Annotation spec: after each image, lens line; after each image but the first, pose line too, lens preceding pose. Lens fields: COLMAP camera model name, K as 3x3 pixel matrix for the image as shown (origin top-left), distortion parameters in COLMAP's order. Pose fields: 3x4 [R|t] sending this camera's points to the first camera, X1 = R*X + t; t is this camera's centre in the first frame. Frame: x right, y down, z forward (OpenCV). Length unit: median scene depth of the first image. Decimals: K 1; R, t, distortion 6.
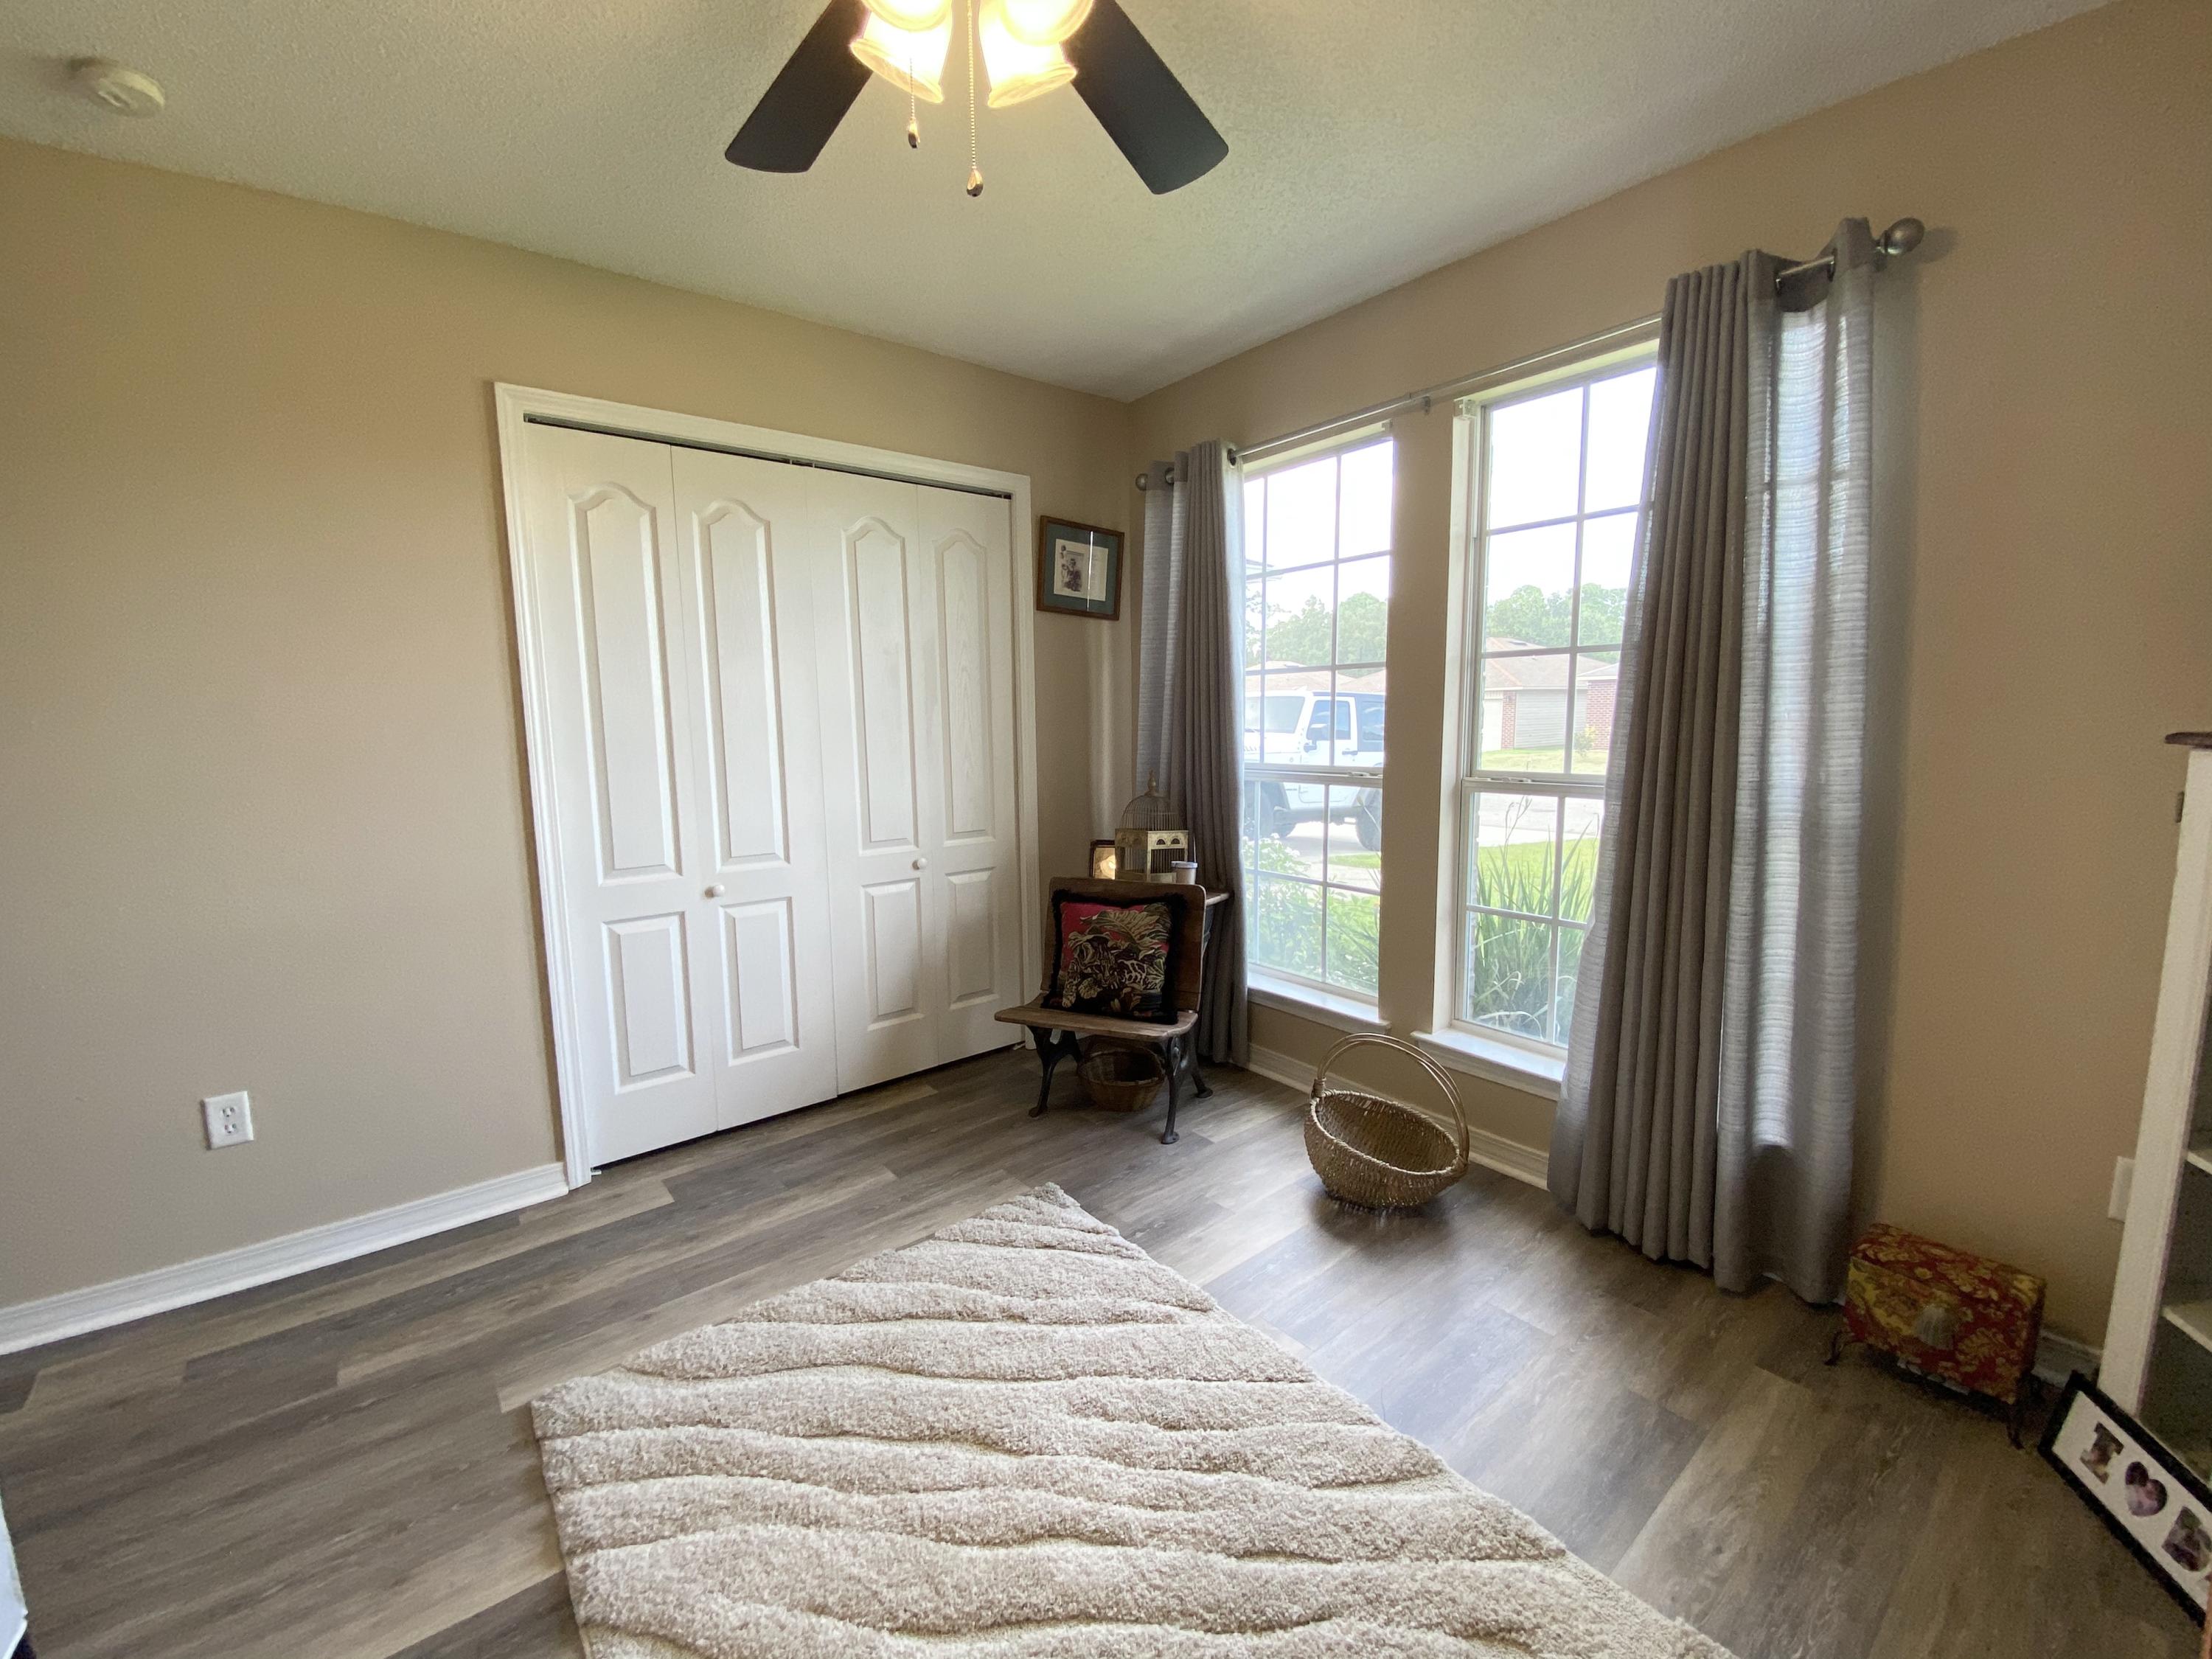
lens RADIAL K [[900.5, 0, 1103.0], [0, 900.5, 823.4], [0, 0, 1]] dist [-0.001016, -0.011441]
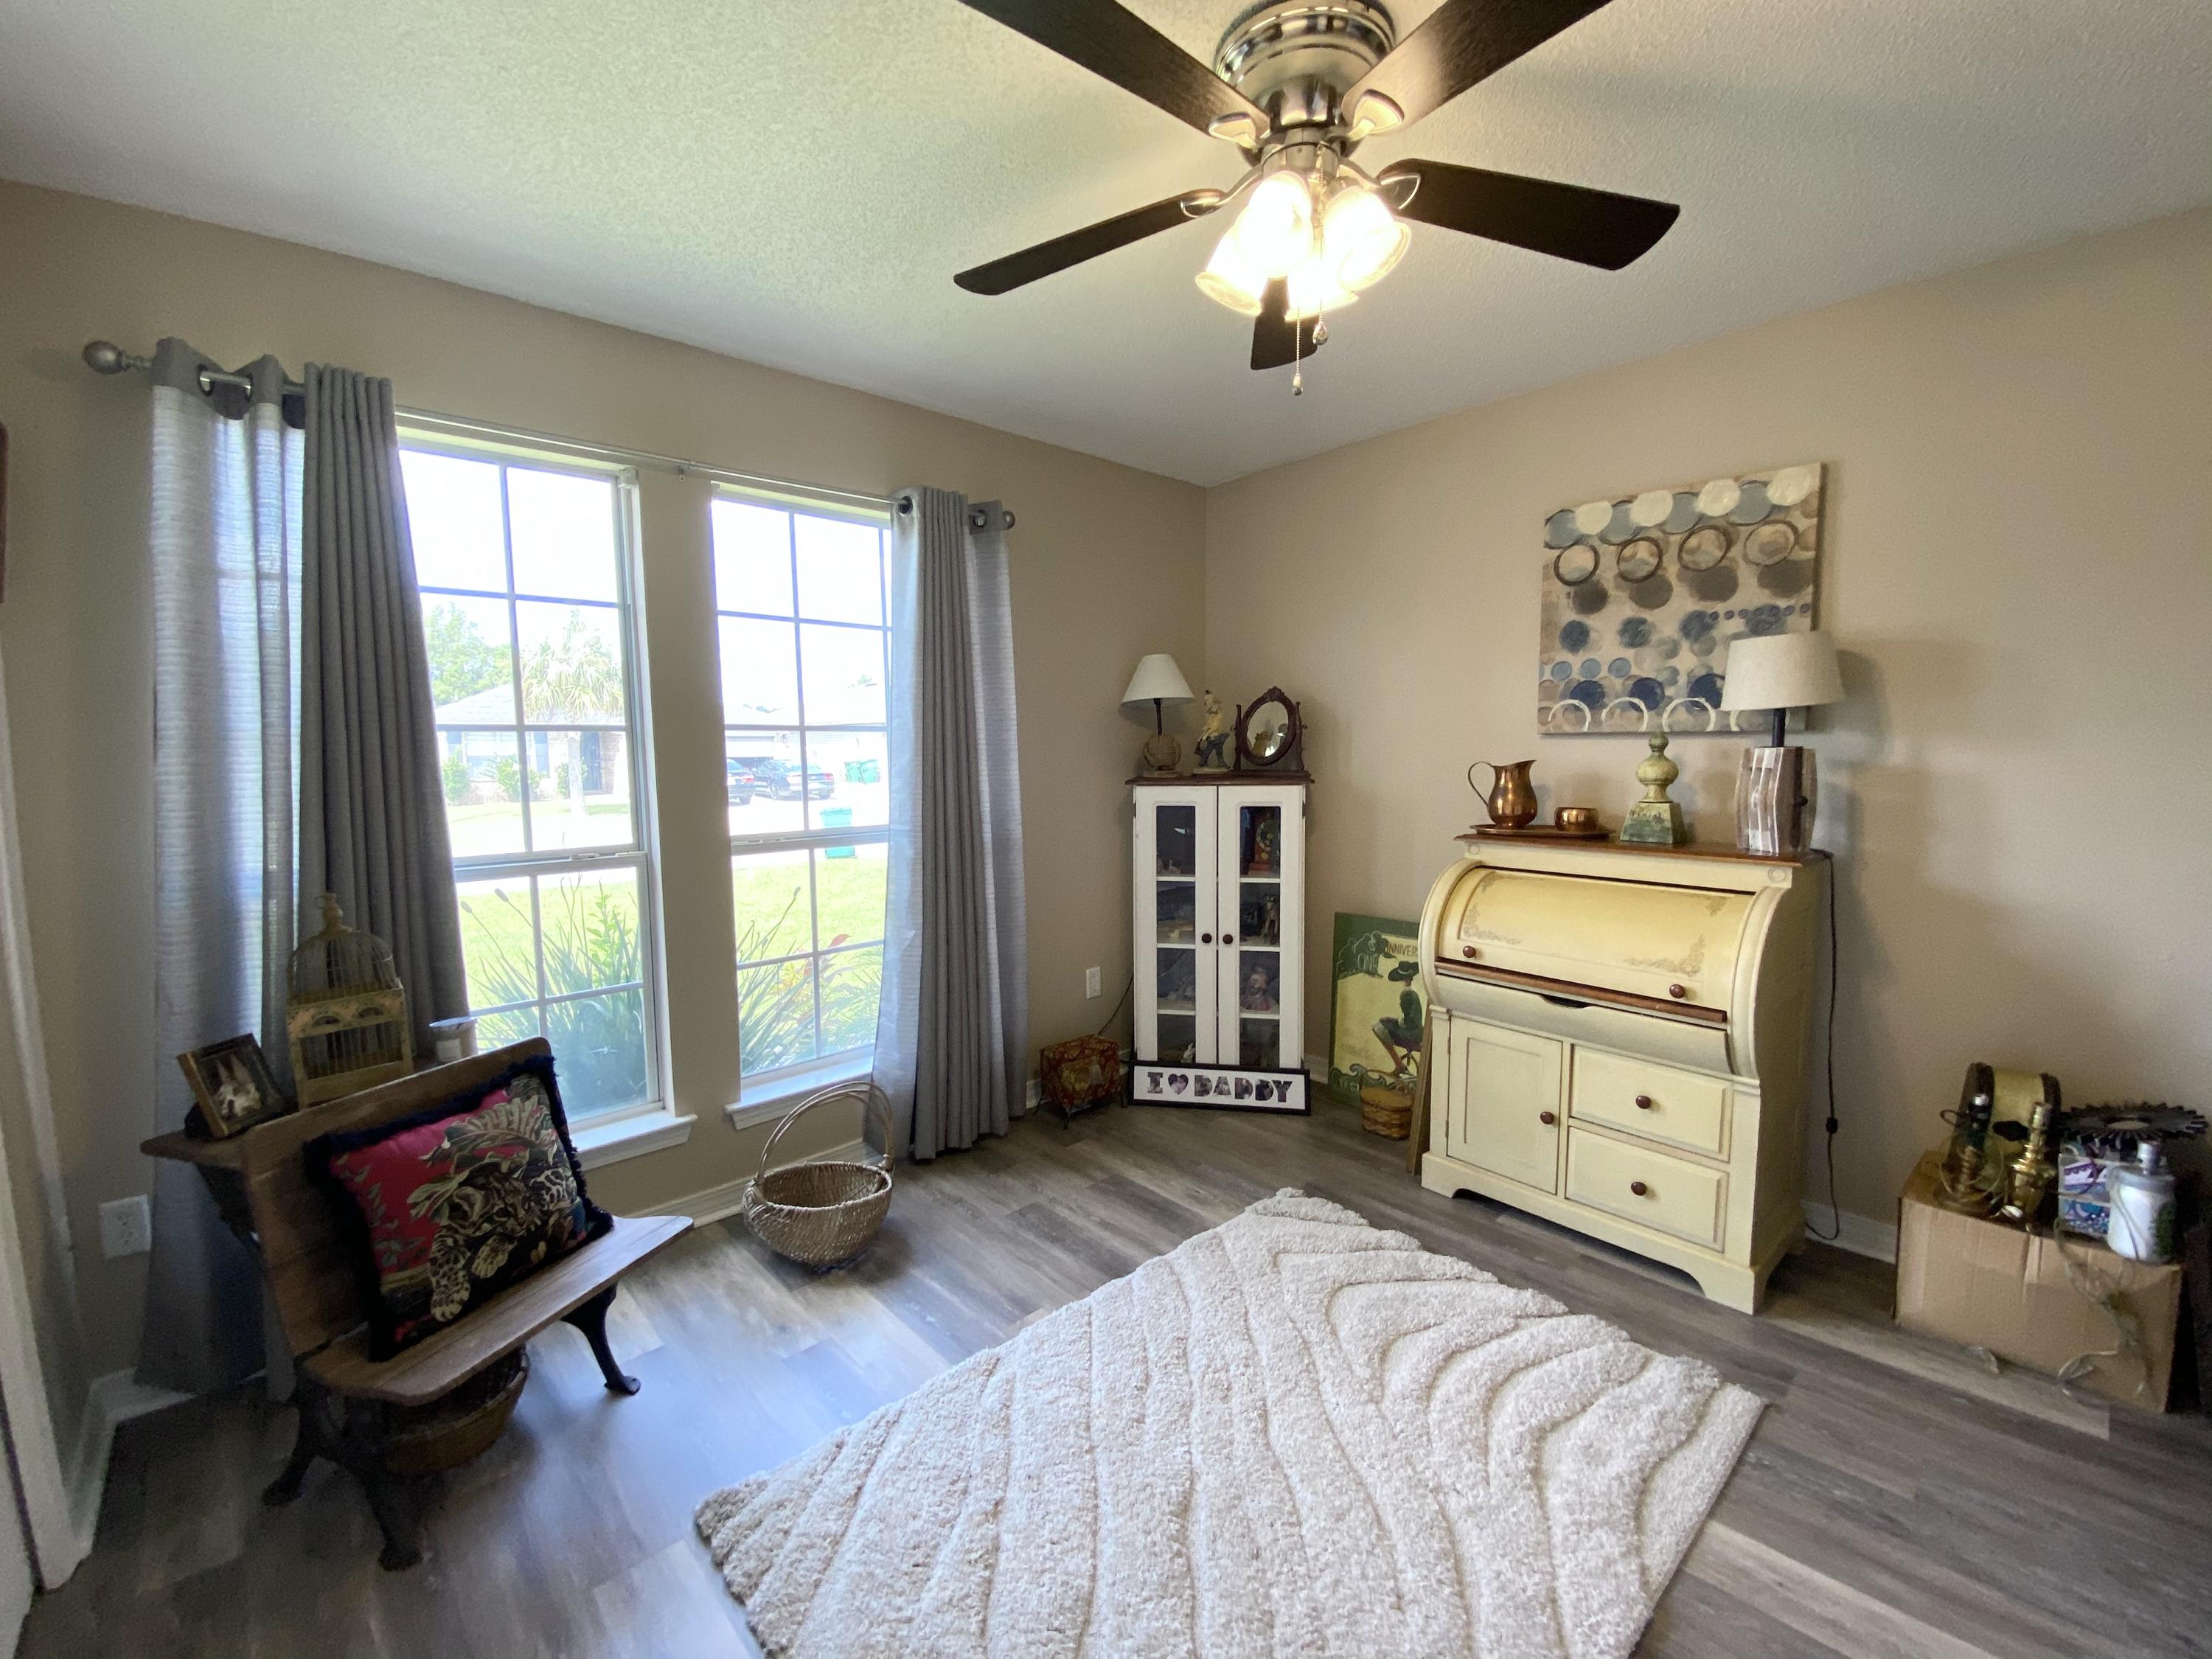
lens RADIAL K [[890.9, 0, 1101.2], [0, 890.9, 825.6], [0, 0, 1]] dist [0.051345, -0.034904]
pose [[-0.058297, -0.073631, 0.995580, -0.693892], [0.135412, 0.987476, 0.080961, -0.104081], [-0.989073, 0.139533, -0.047597, 0.663681]]
